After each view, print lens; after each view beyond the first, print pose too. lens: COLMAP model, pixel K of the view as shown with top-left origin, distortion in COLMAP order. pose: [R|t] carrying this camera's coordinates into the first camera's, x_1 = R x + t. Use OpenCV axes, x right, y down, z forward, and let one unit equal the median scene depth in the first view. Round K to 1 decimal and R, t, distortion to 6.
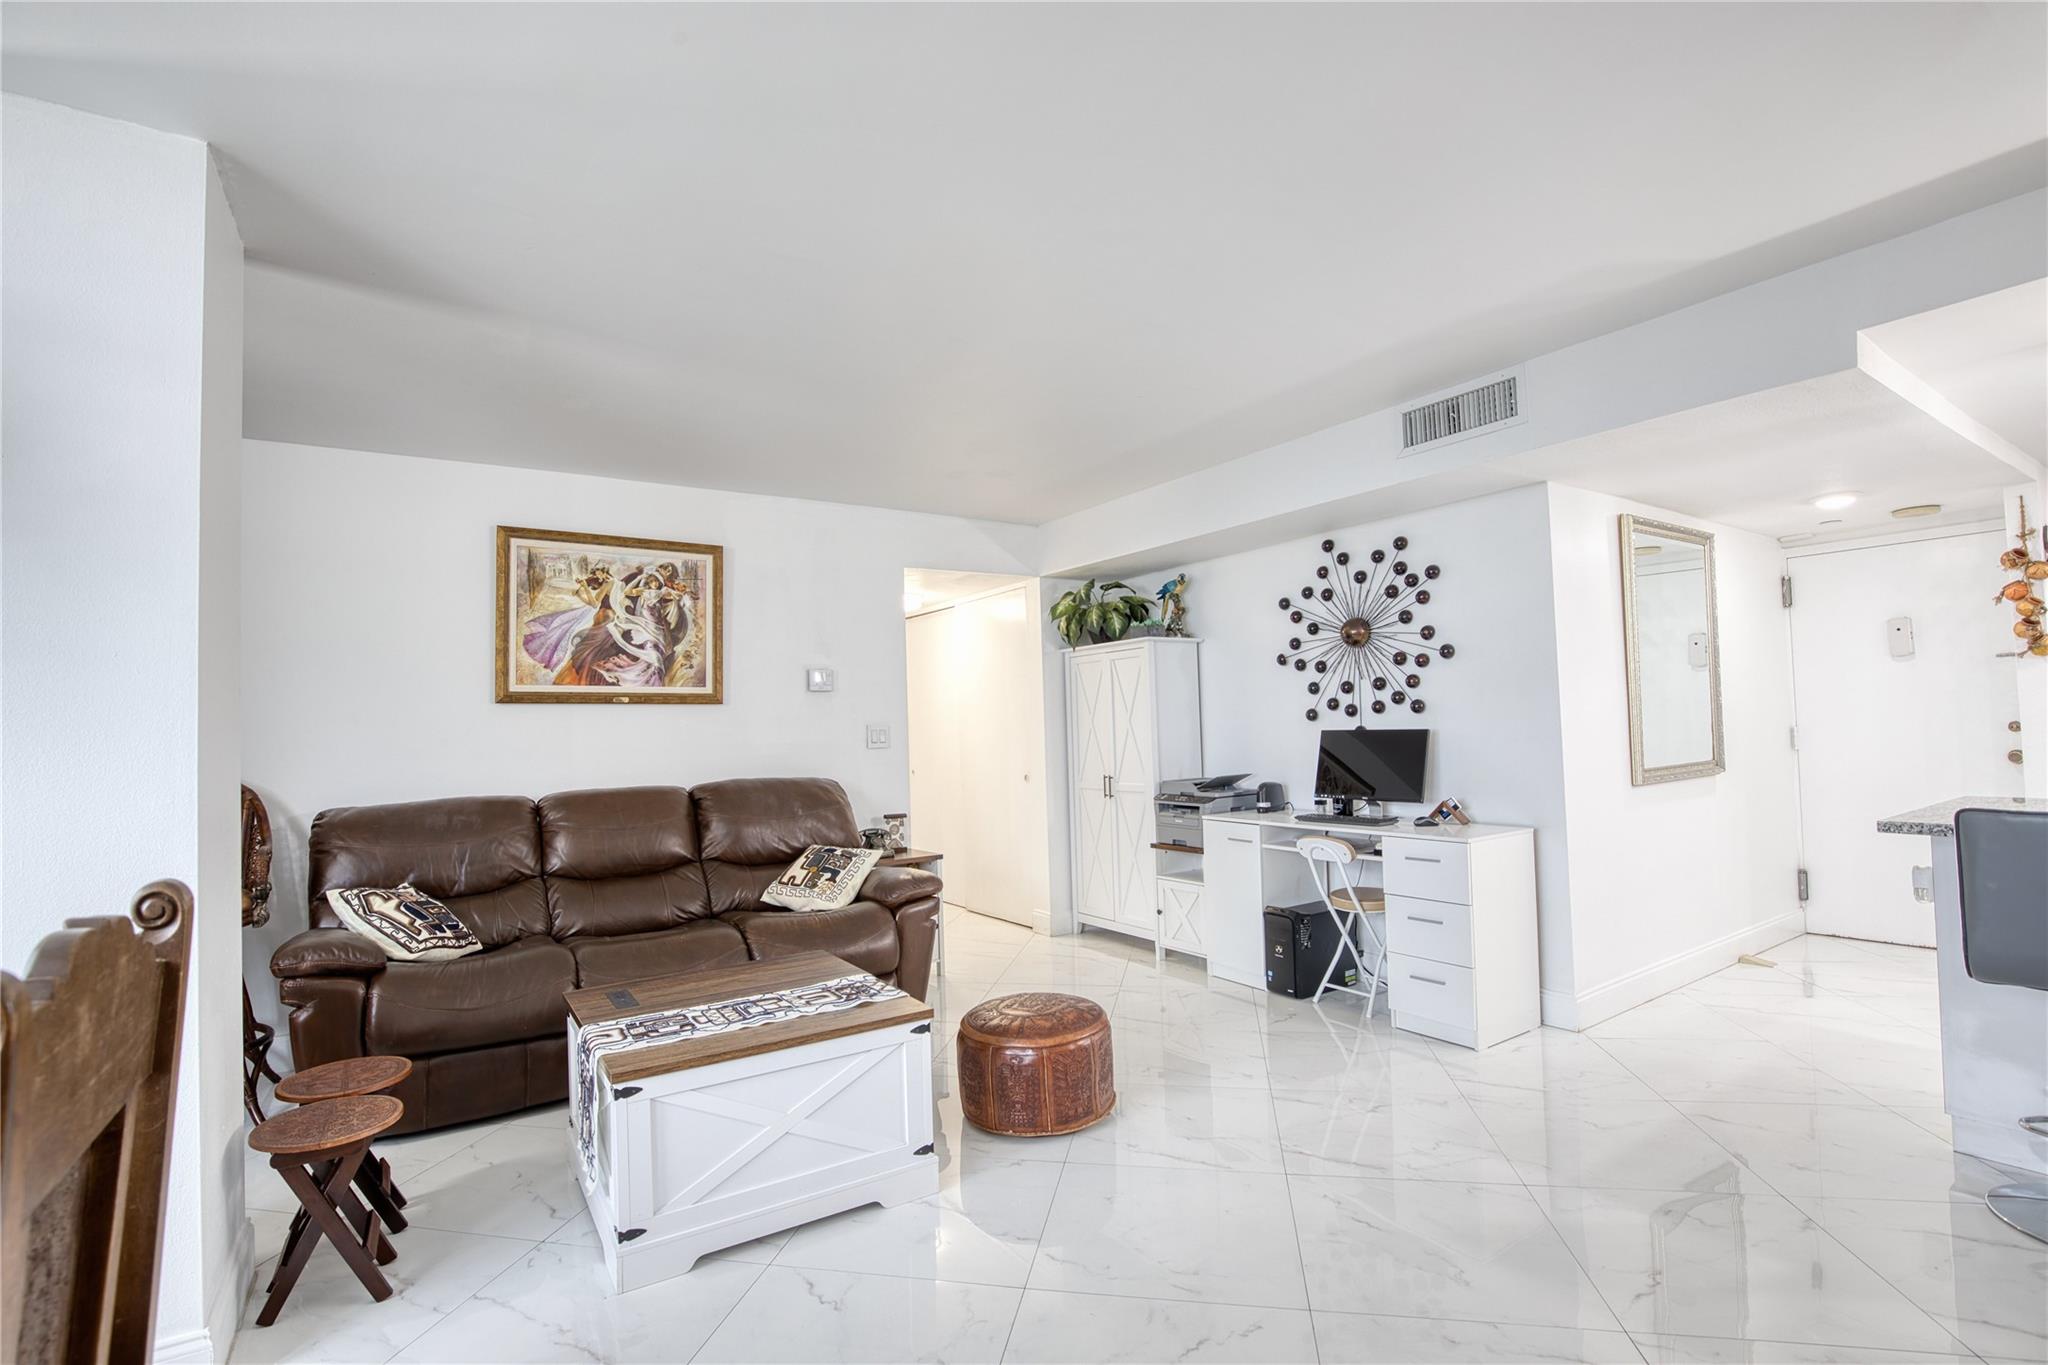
lens RADIAL K [[939.2, 0, 1019.9], [0, 939.2, 696.0], [0, 0, 1]] dist [-0.034920, 0.007232]
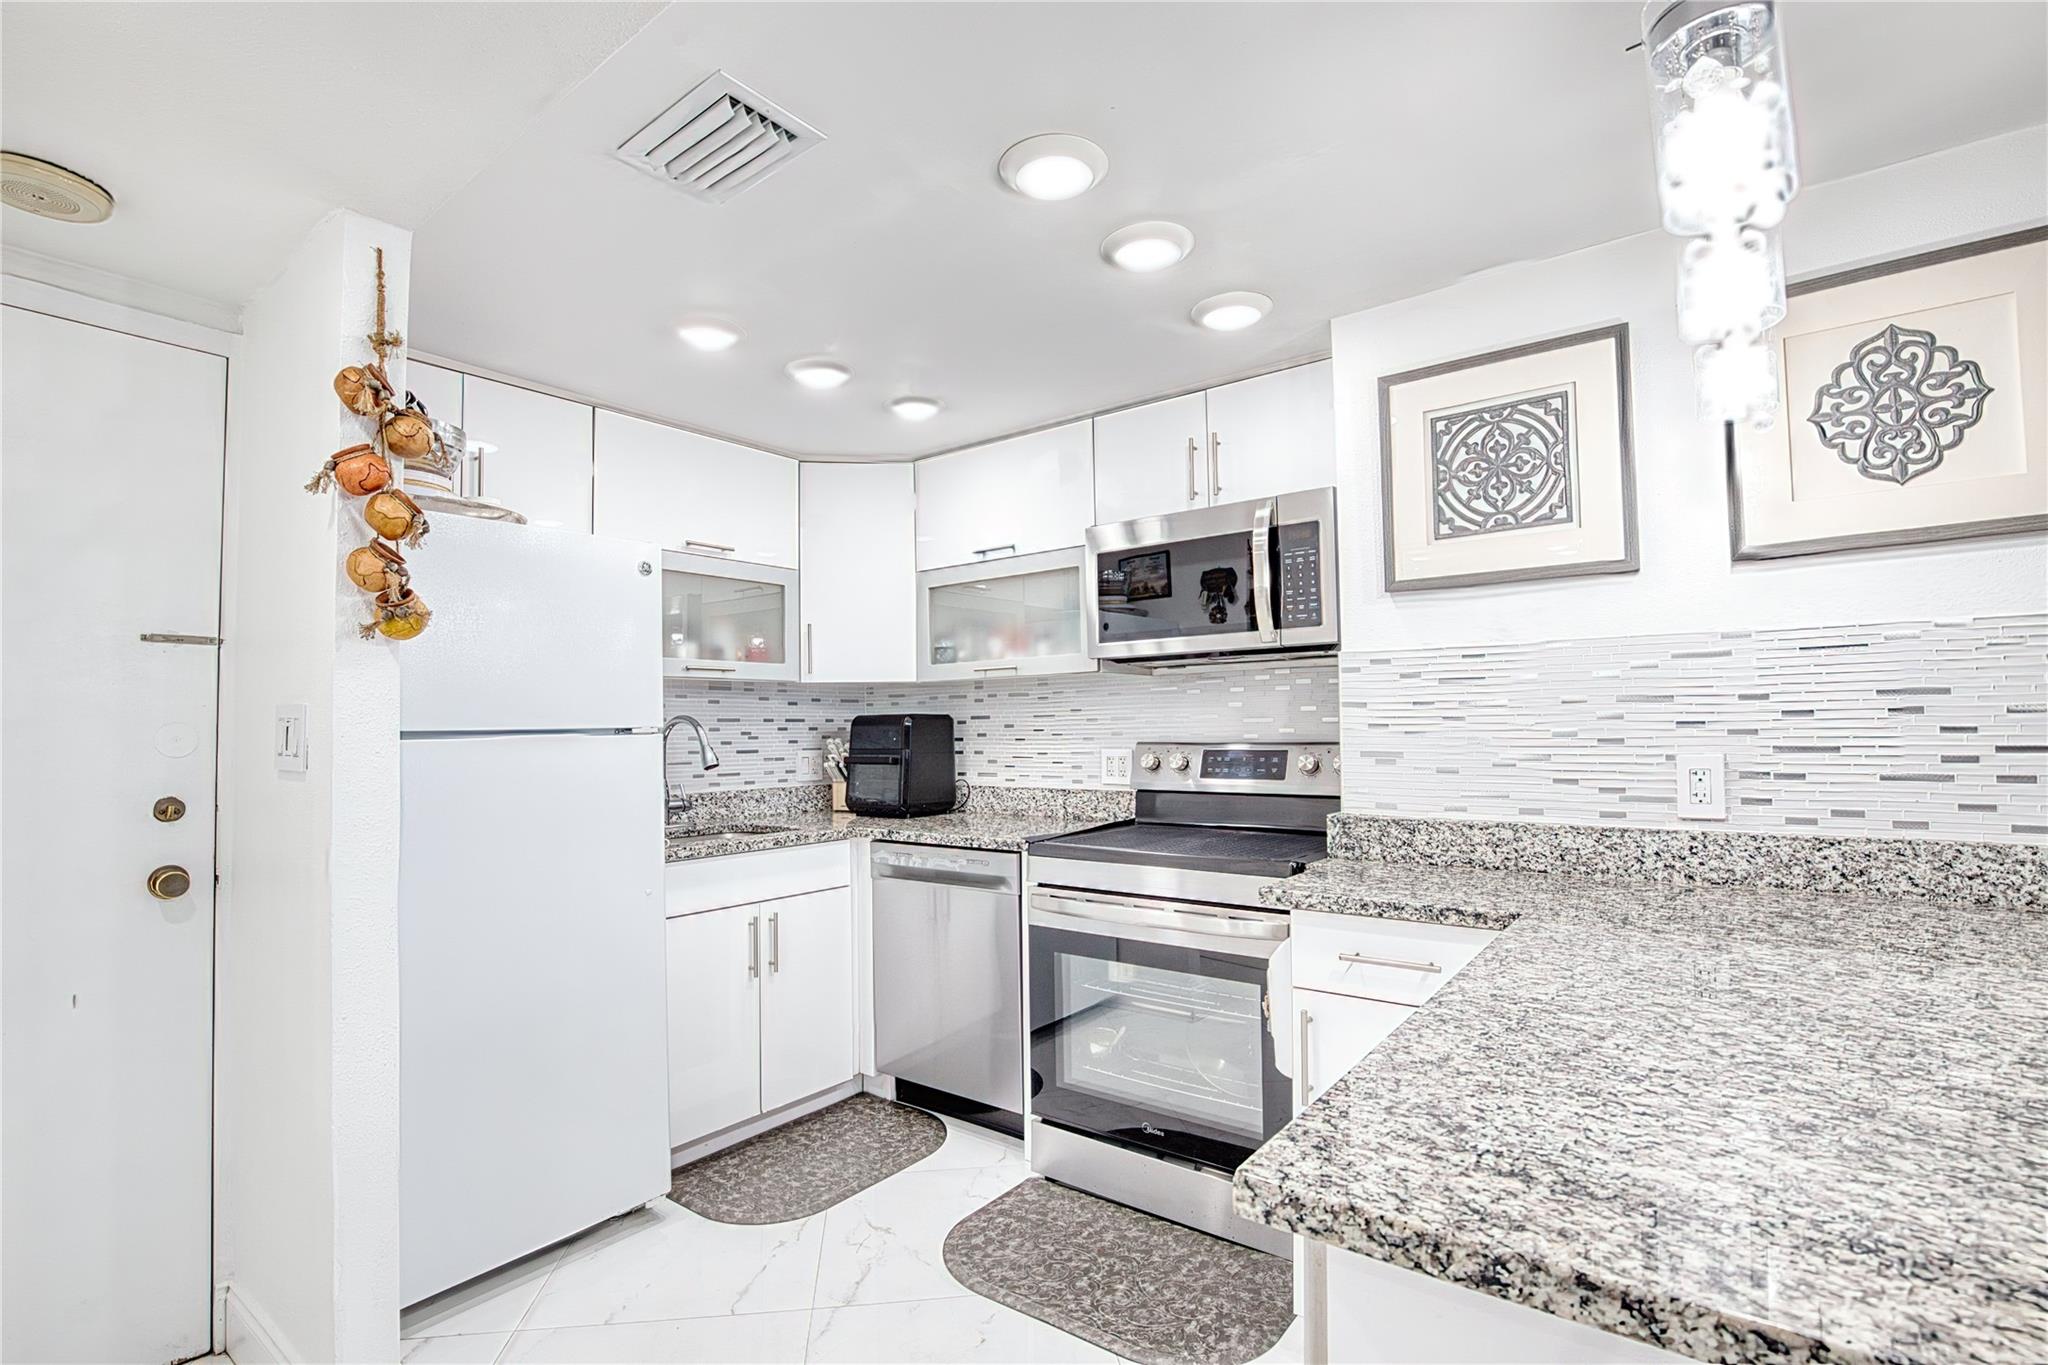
lens RADIAL K [[939.2, 0, 1019.9], [0, 939.2, 696.0], [0, 0, 1]] dist [-0.034920, 0.007232]
pose [[-0.317362, 0.068914, 0.945797, 0.562091], [-0.011471, 0.997004, -0.076494, 0.008549], [-0.948235, -0.035126, -0.315621, 0.755234]]
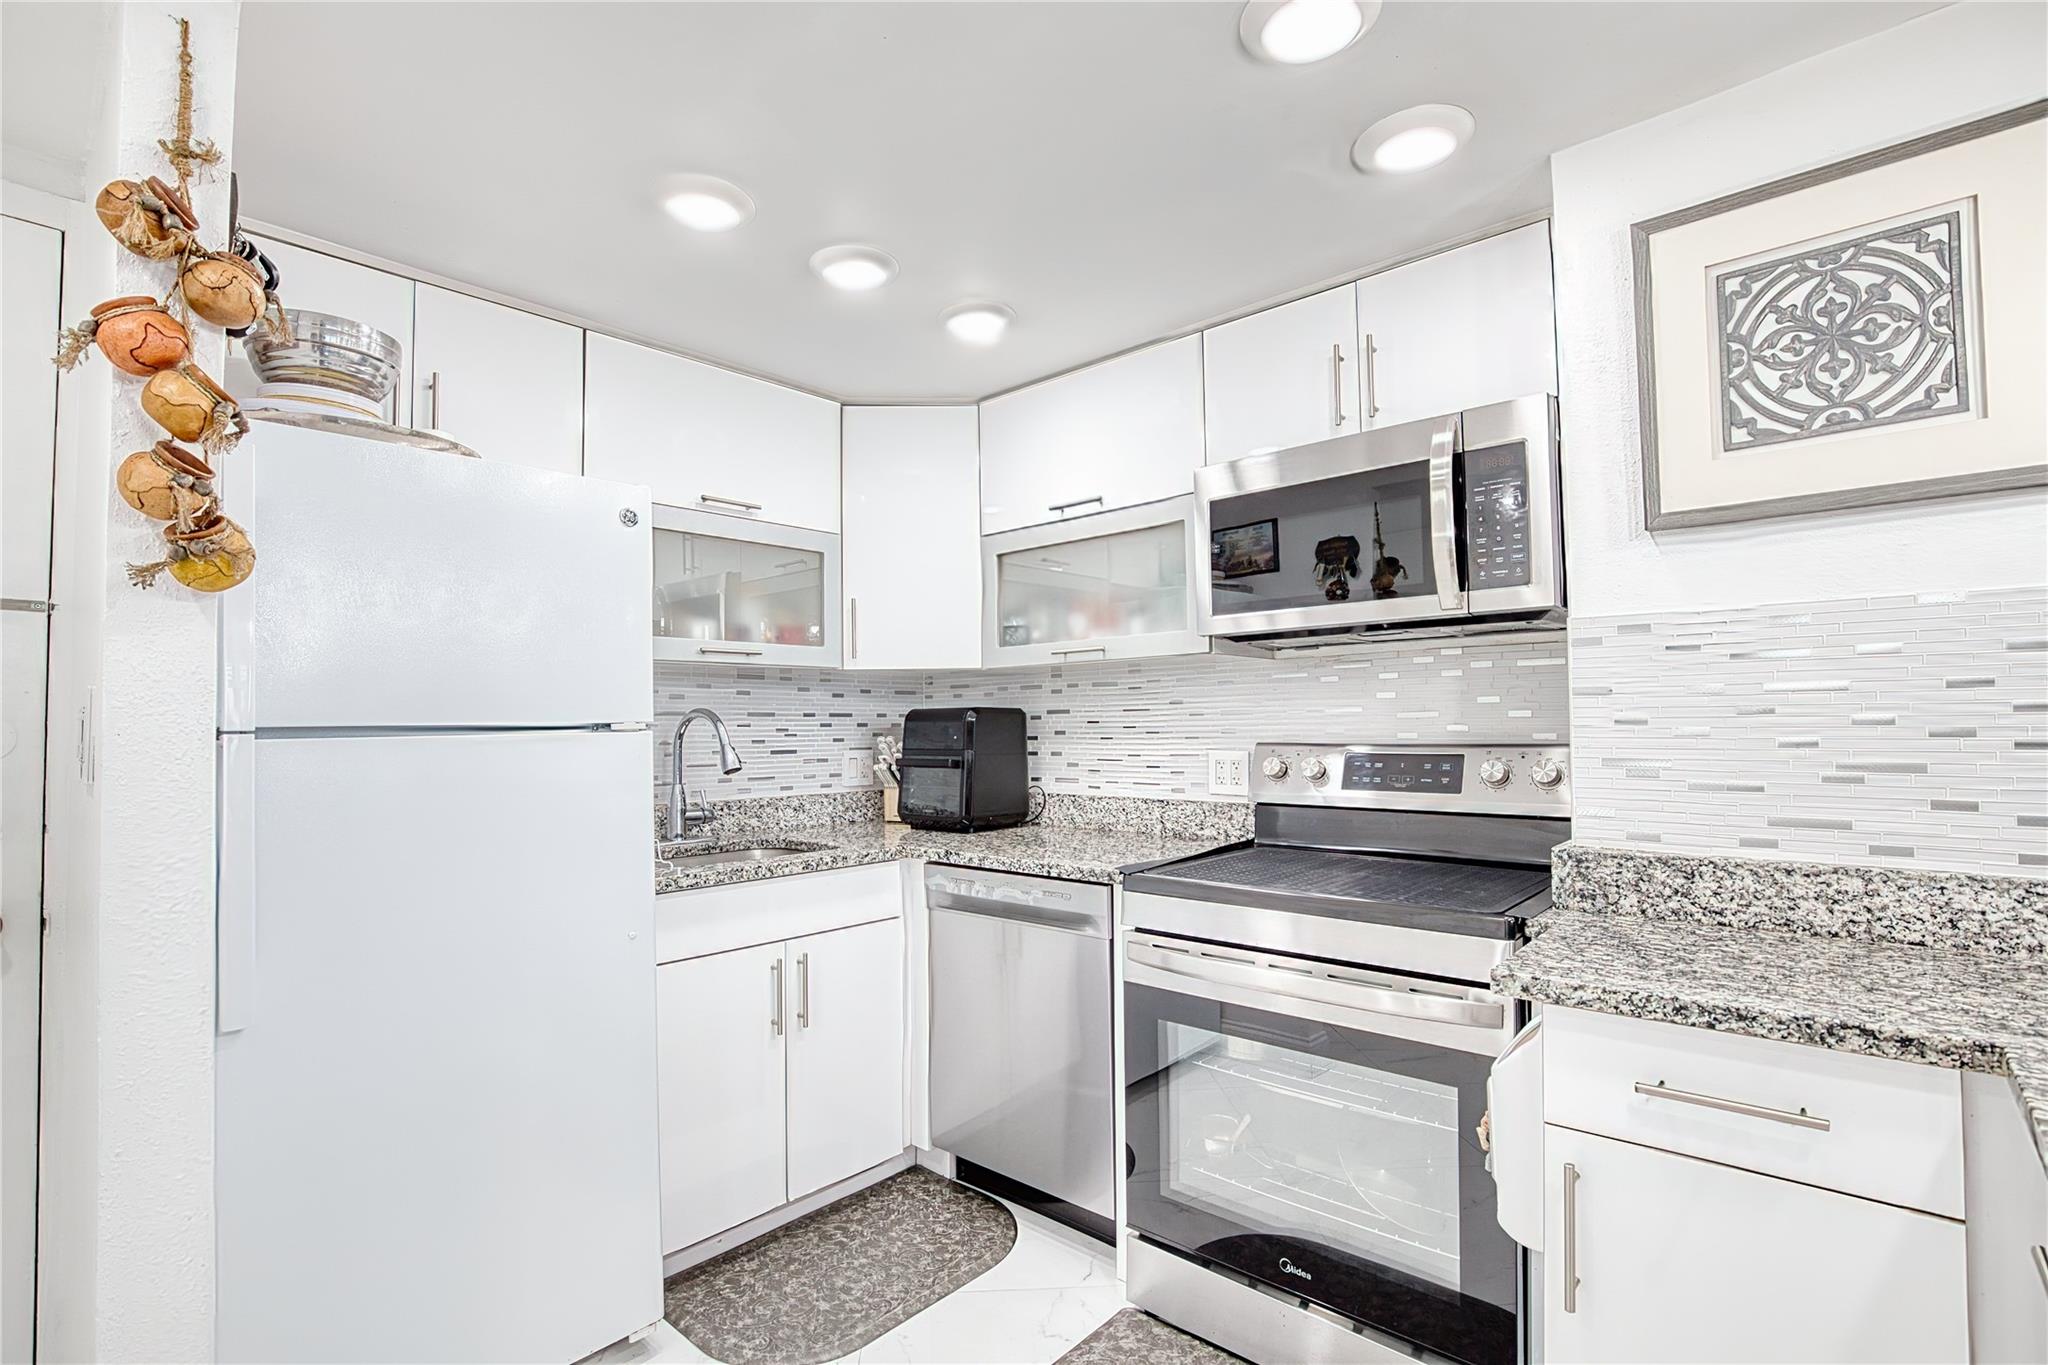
lens RADIAL K [[939.2, 0, 1019.9], [0, 939.2, 696.0], [0, 0, 1]] dist [-0.034920, 0.007232]
pose [[-0.243793, 0.065363, 0.967622, 0.695303], [-0.016901, 0.997288, -0.071625, 0.002933], [-0.969680, -0.033815, -0.242027, 0.721116]]
